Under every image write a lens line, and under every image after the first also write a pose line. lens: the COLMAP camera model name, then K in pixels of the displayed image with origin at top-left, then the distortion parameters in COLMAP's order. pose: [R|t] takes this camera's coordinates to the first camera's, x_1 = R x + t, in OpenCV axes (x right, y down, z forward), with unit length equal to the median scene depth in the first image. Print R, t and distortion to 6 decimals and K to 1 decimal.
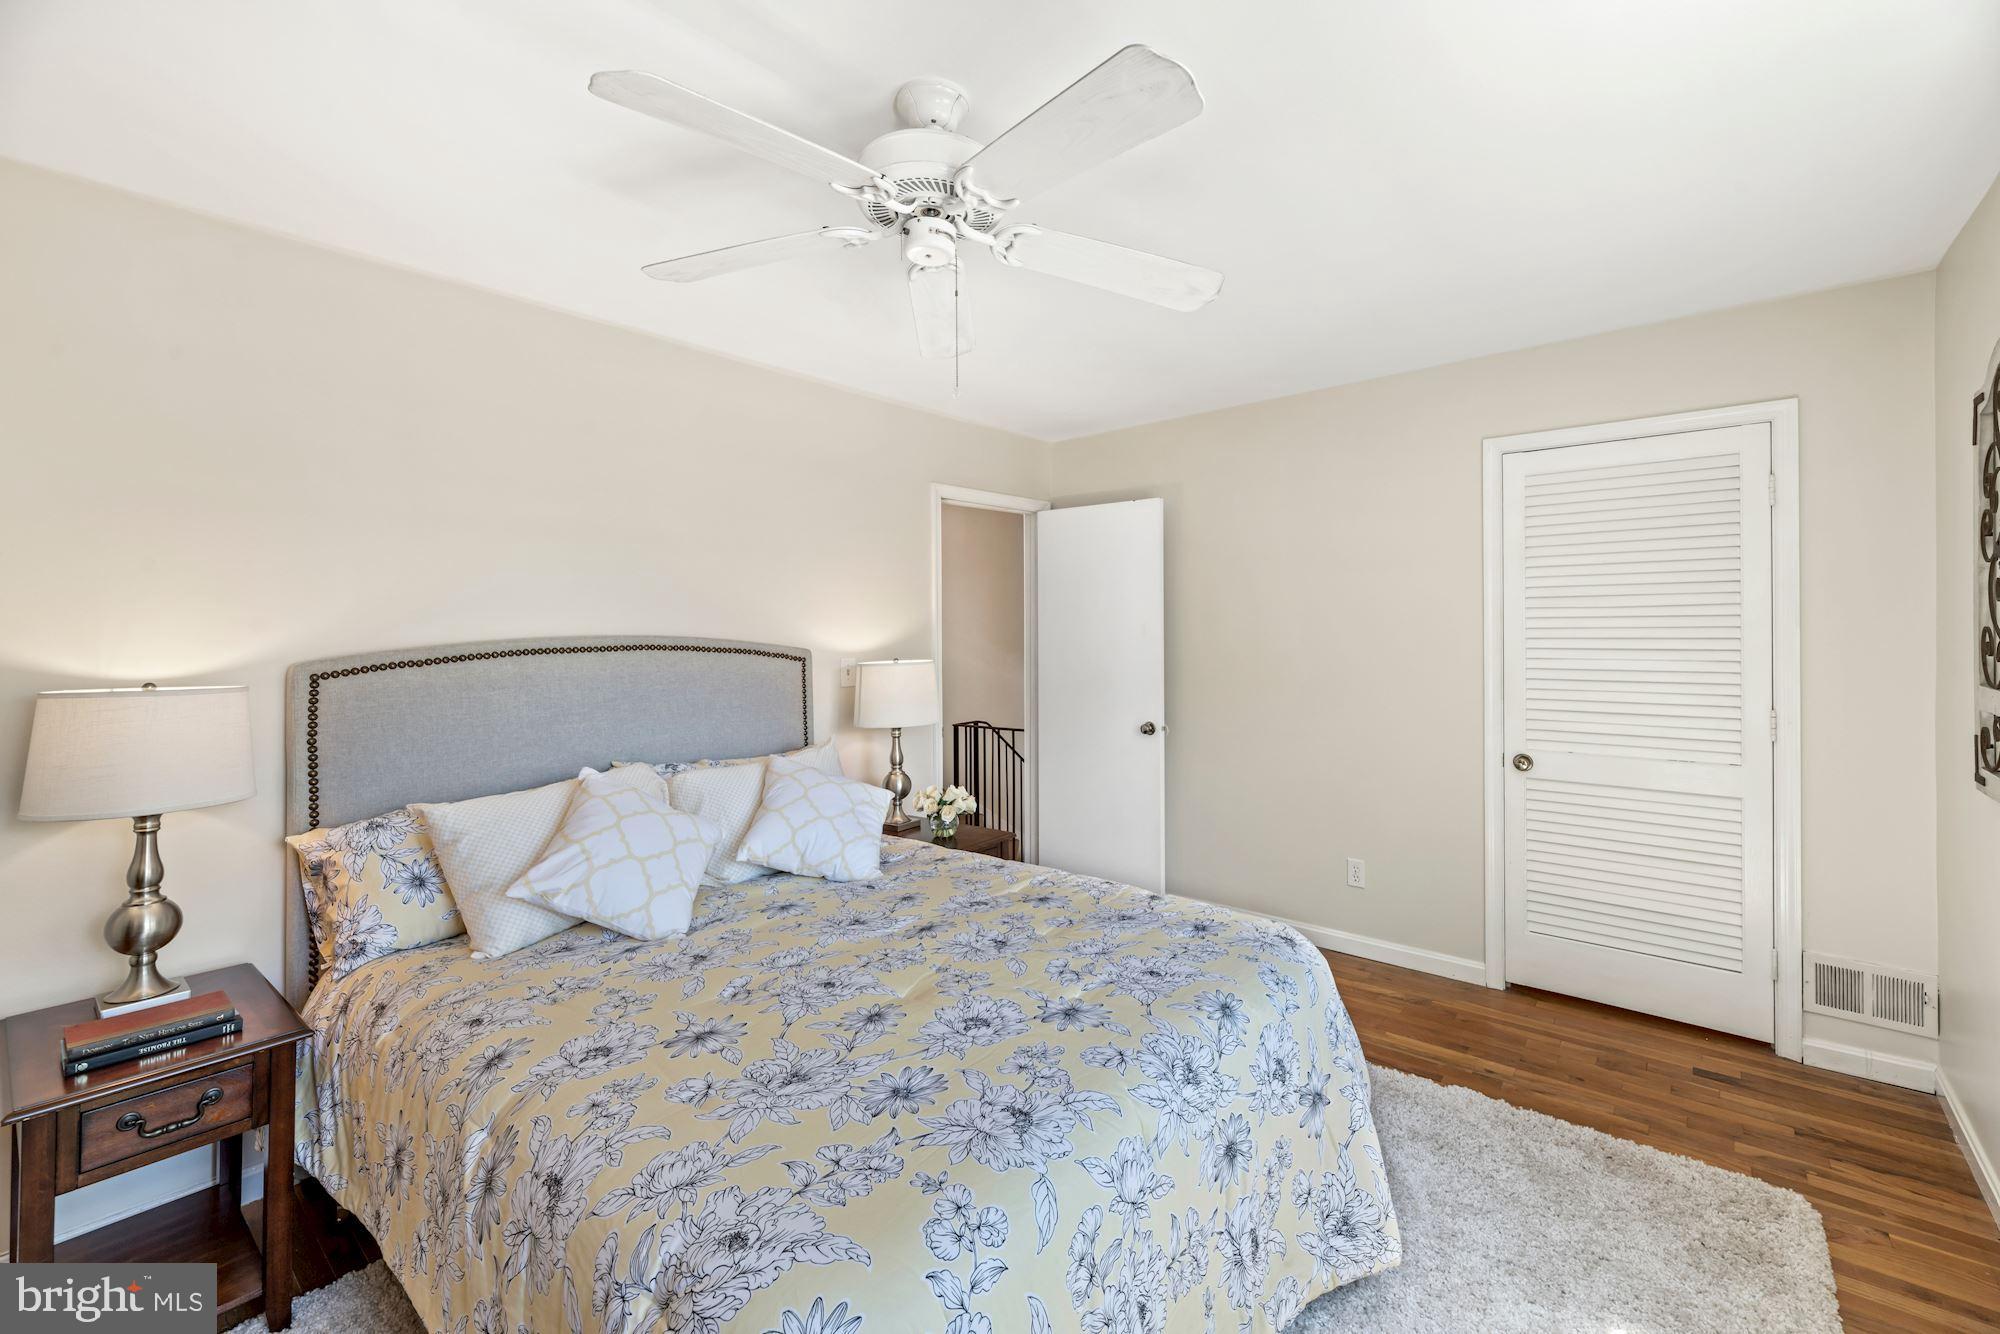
lens RADIAL K [[814.1, 0, 1001.5], [0, 814.1, 630.0], [0, 0, 1]] dist [-0.002975, -0.000099]
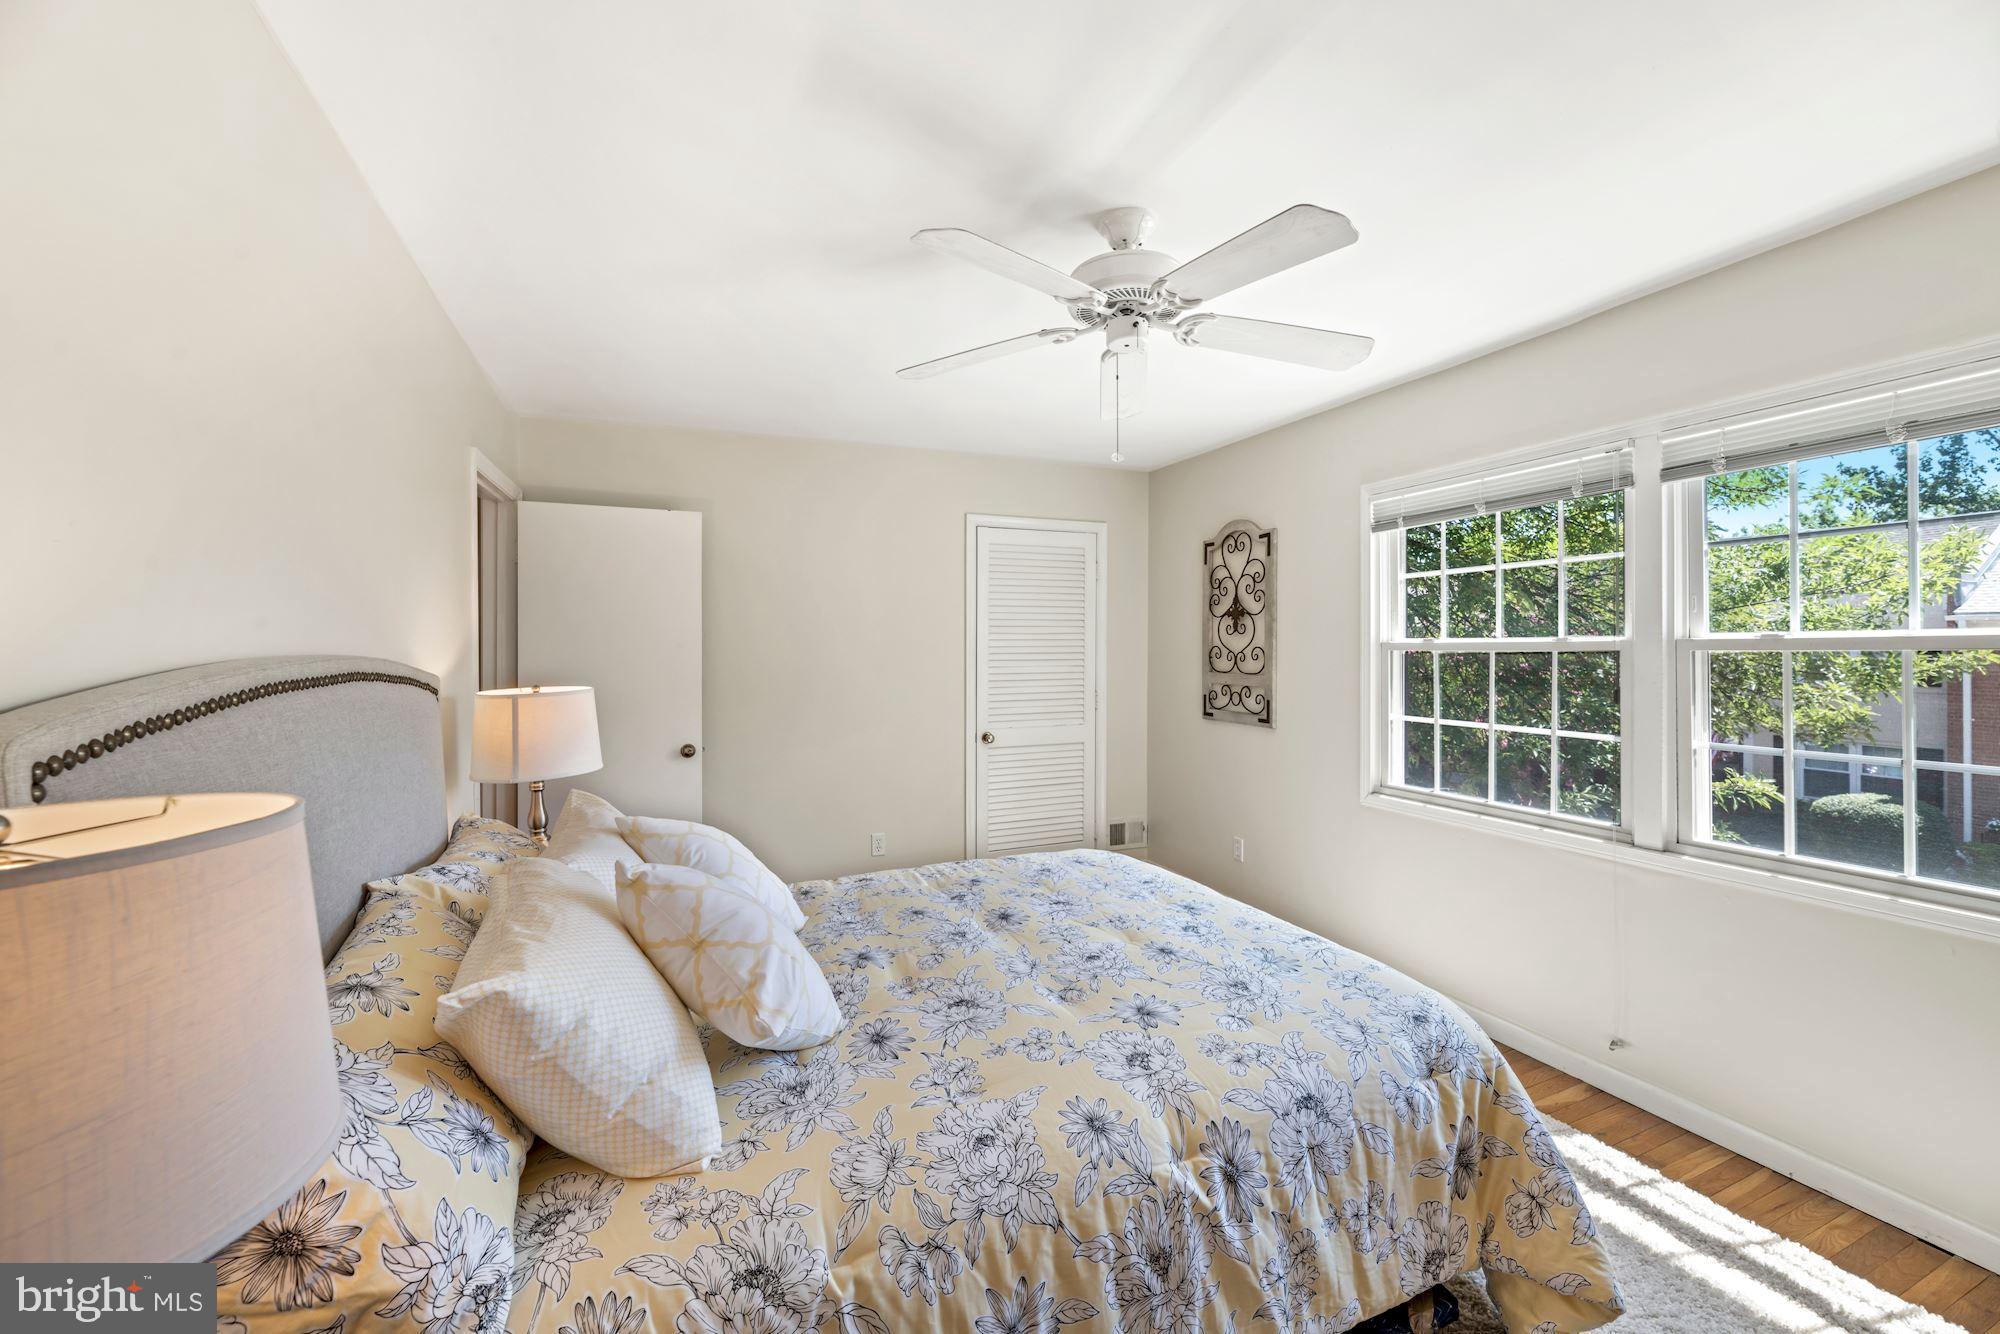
lens RADIAL K [[814.1, 0, 1002.7], [0, 814.1, 655.0], [0, 0, 1]] dist [-0.002975, -0.000099]
pose [[0.450729, -0.005682, 0.892643, -1.314862], [0.001433, 0.999983, 0.005641, 0.008502], [-0.892660, -0.001263, 0.450730, 0.619075]]
